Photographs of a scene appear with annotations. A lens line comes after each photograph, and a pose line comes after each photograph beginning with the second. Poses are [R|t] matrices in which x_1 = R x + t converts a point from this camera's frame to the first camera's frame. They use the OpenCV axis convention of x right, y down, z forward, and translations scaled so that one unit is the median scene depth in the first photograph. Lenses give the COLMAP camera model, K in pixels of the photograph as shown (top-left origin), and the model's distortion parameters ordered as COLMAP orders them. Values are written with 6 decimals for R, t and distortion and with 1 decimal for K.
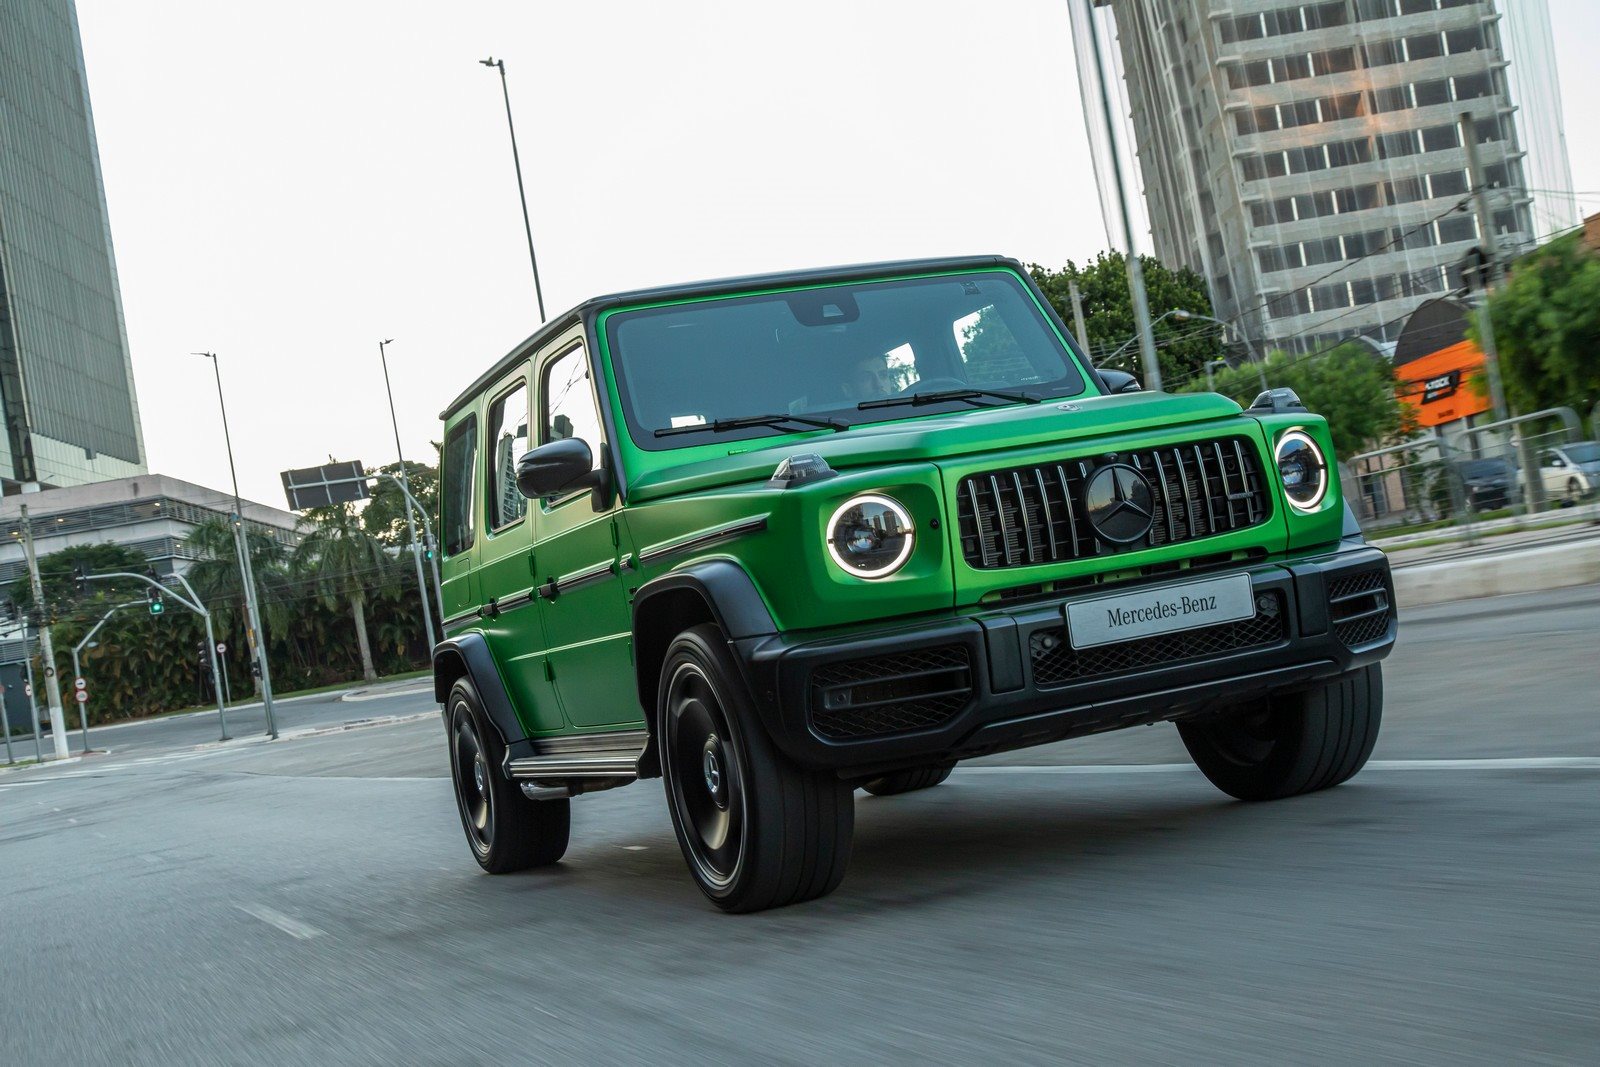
lens RADIAL K [[2202.6, 0, 800.0], [0, 2202.6, 533.5], [0, 0, 1]] dist [0.071439, 0.008969]
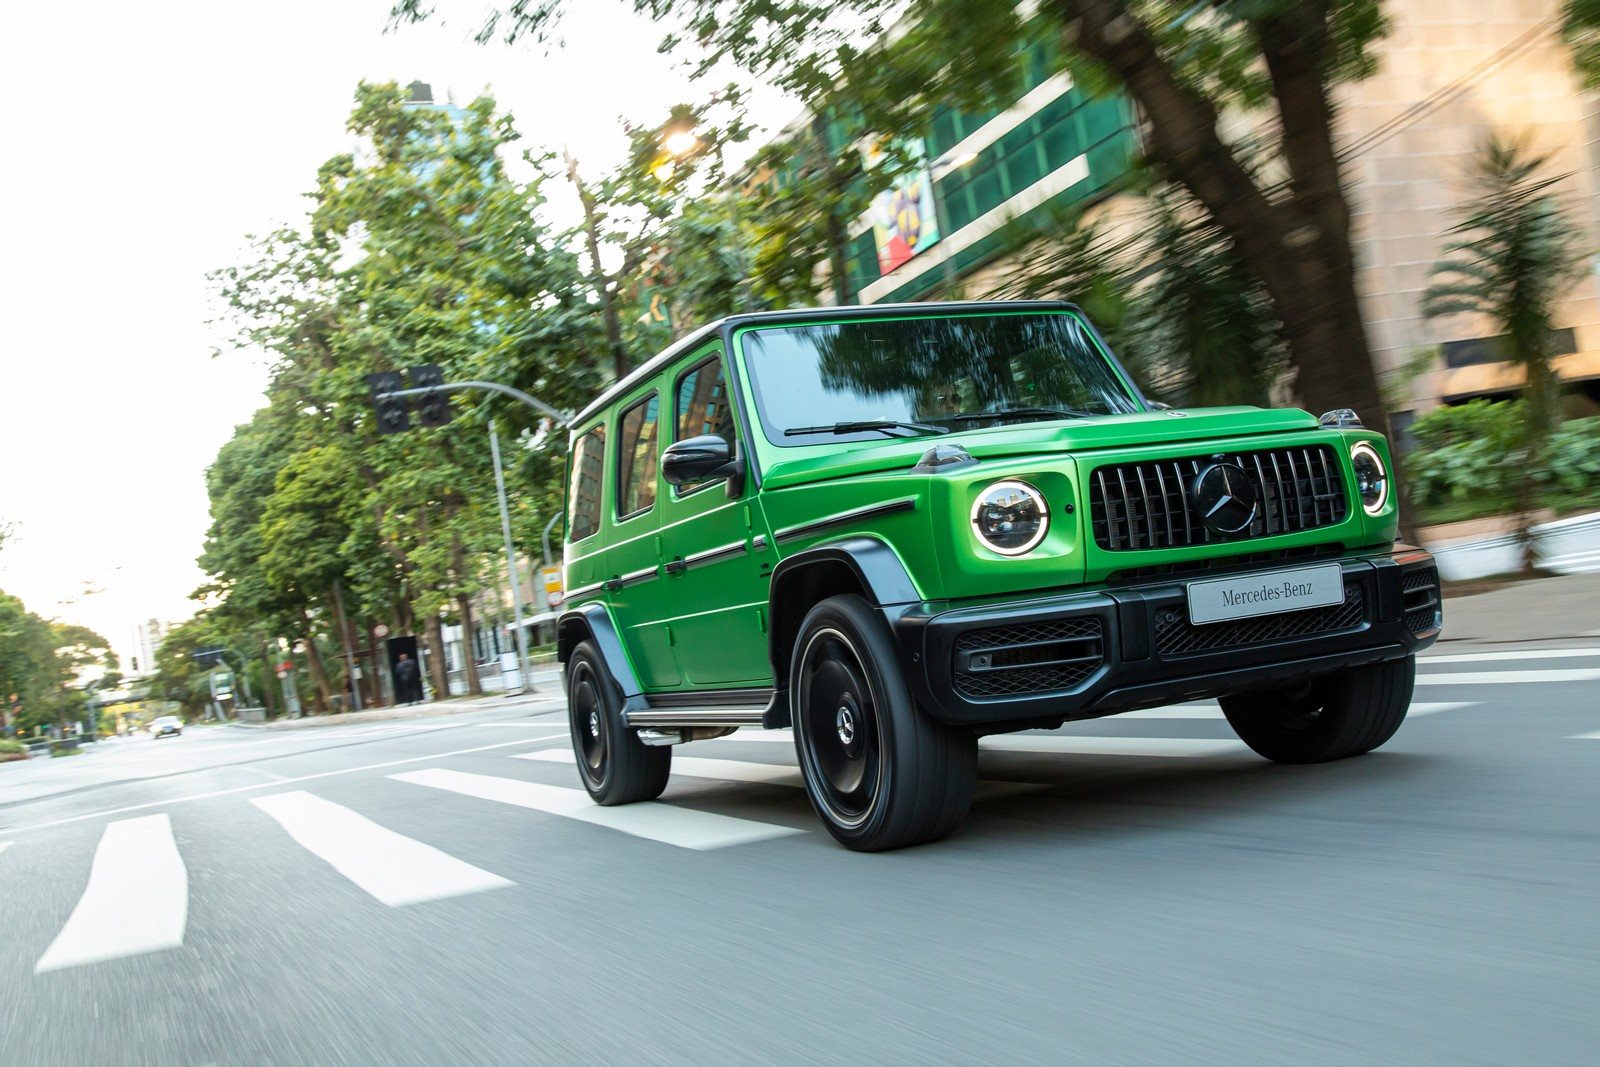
lens RADIAL K [[1624.9, 0, 796.1], [0, 1624.9, 515.1], [0, 0, 1]] dist [0.011860, 0.003907]
pose [[0.998987, 0.038675, 0.023014, -0.093031], [-0.038005, 0.998861, -0.028847, 0.027140], [-0.024103, 0.027944, 0.999319, 0.171853]]
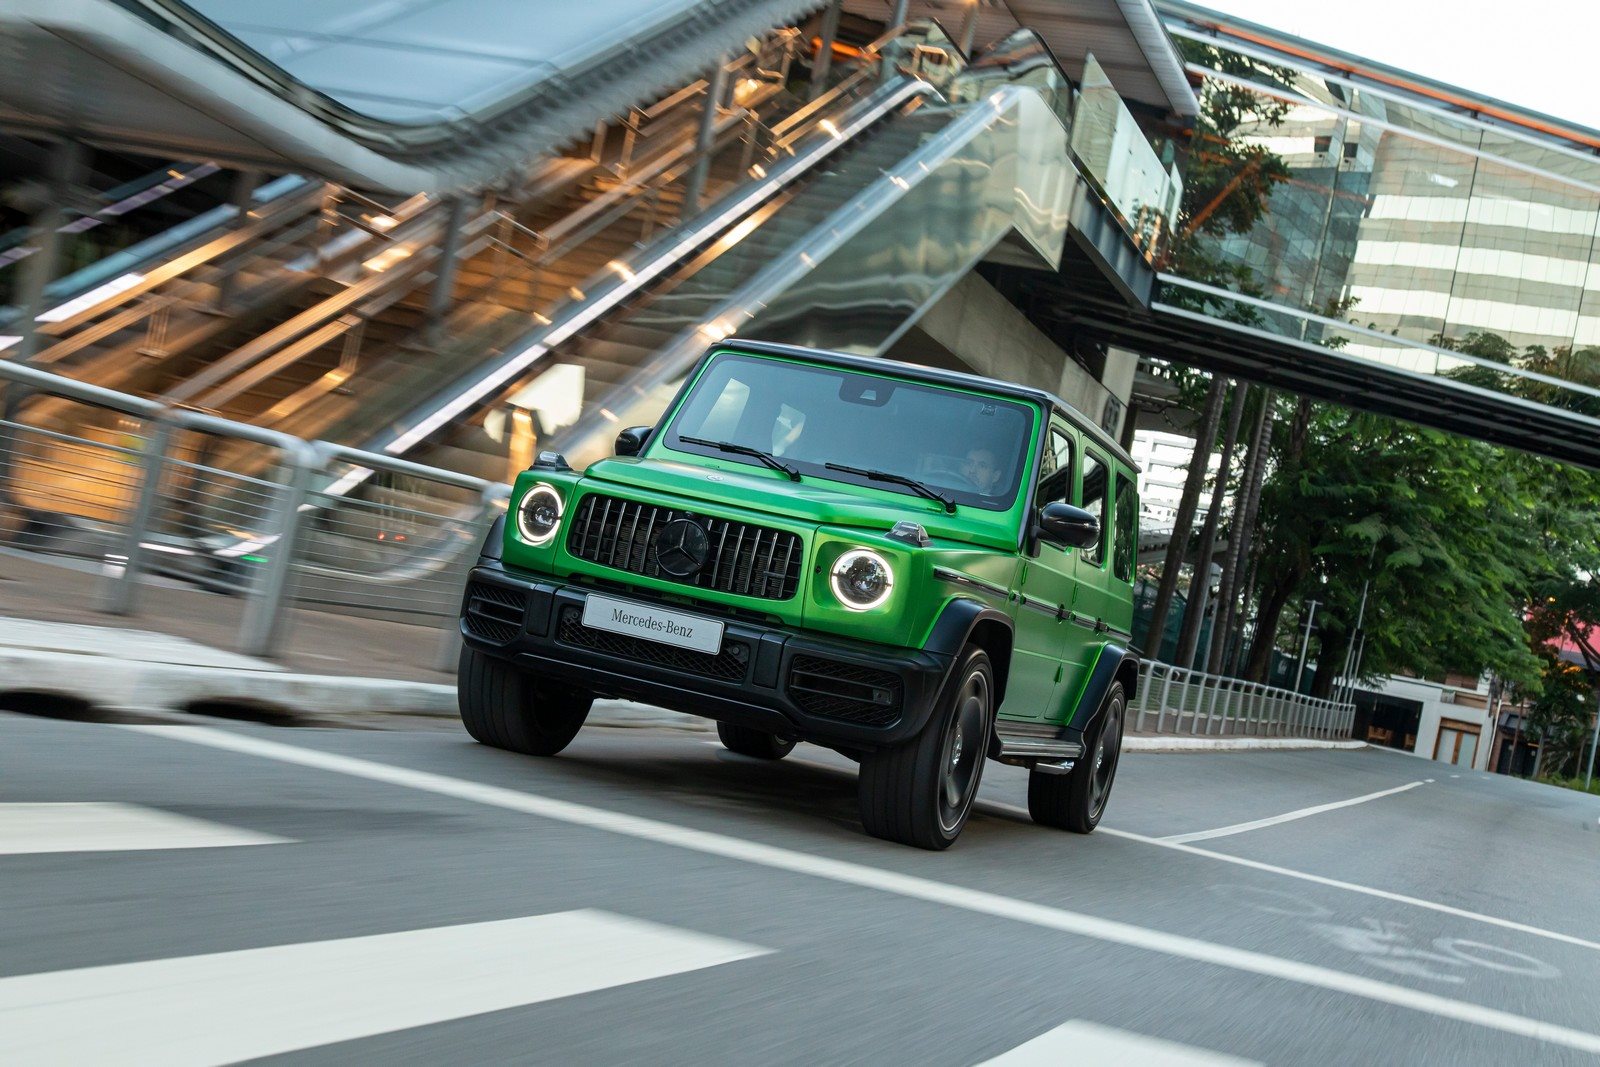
lens RADIAL K [[2202.6, 0, 800.0], [0, 2202.6, 533.5], [0, 0, 1]] dist [0.071439, 0.008969]
pose [[0.708168, 0.297996, -0.640076, 1.074526], [-0.303515, 0.947013, 0.105092, -0.188886], [0.637477, 0.119850, 0.761091, -0.012234]]
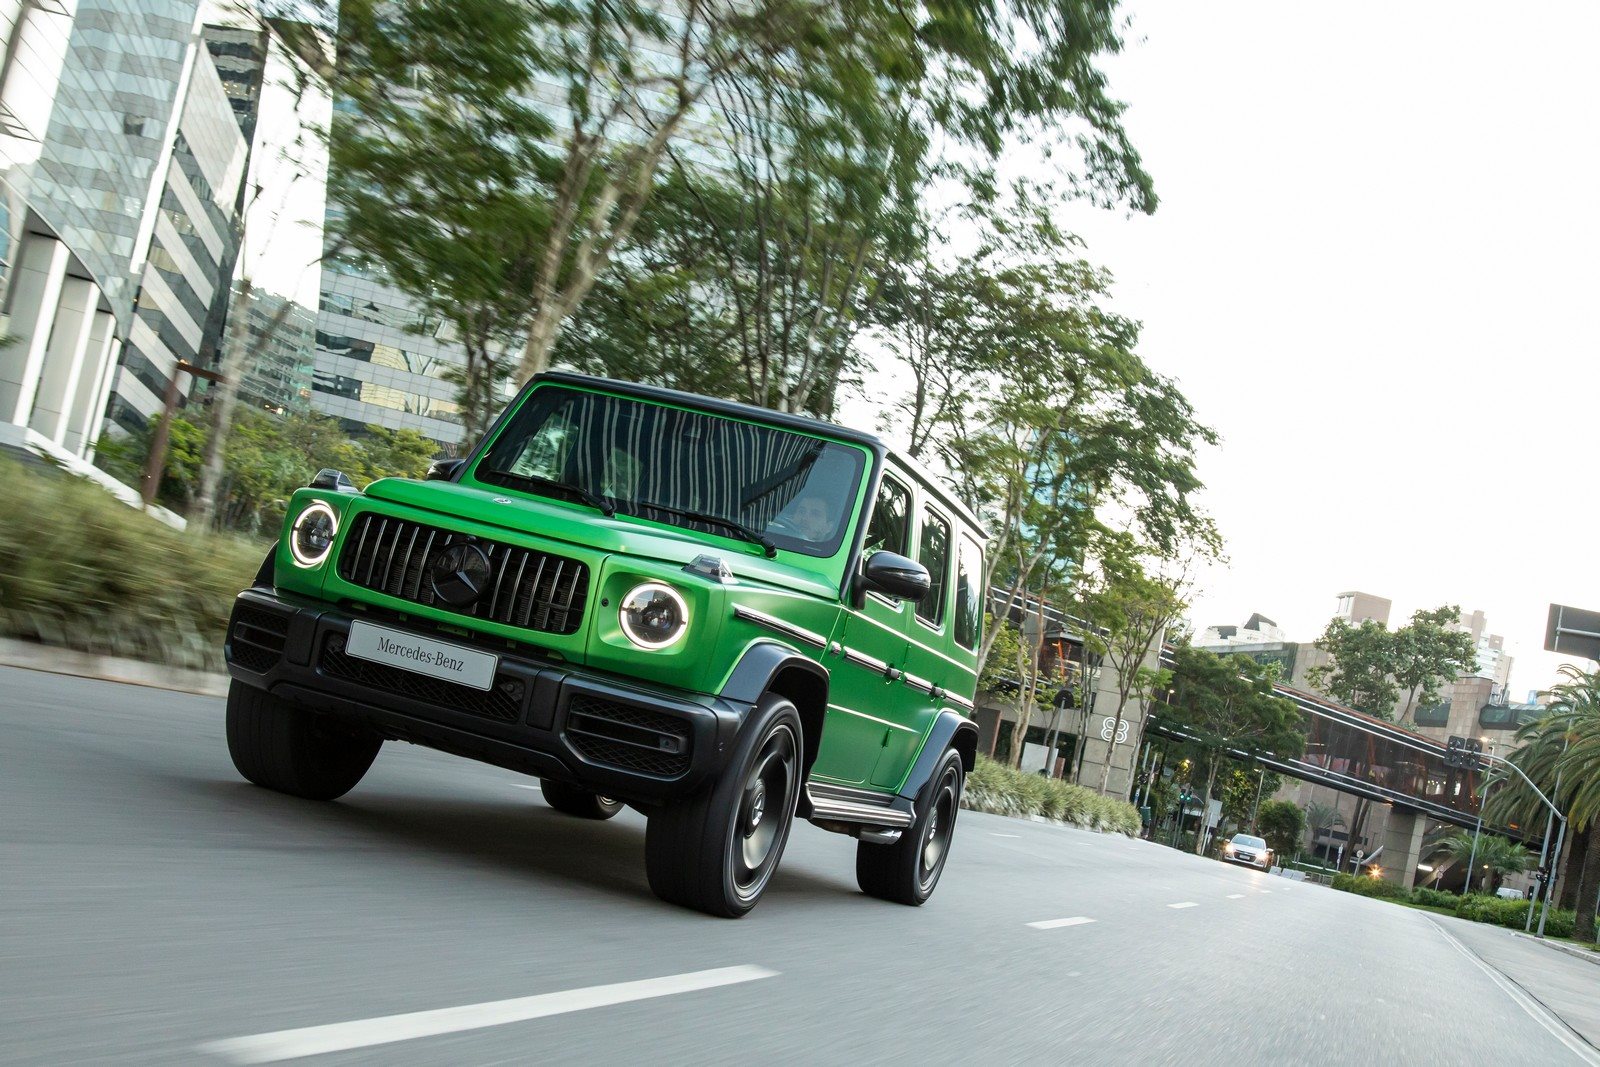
lens RADIAL K [[2042.9, 0, 800.0], [0, 2042.9, 533.5], [0, 0, 1]] dist [-0.089135, 0.005999]
pose [[0.722017, 0.294072, -0.626269, 1.004758], [-0.341864, 0.938593, 0.046597, -0.155480], [0.601515, 0.180455, 0.778213, 0.198041]]
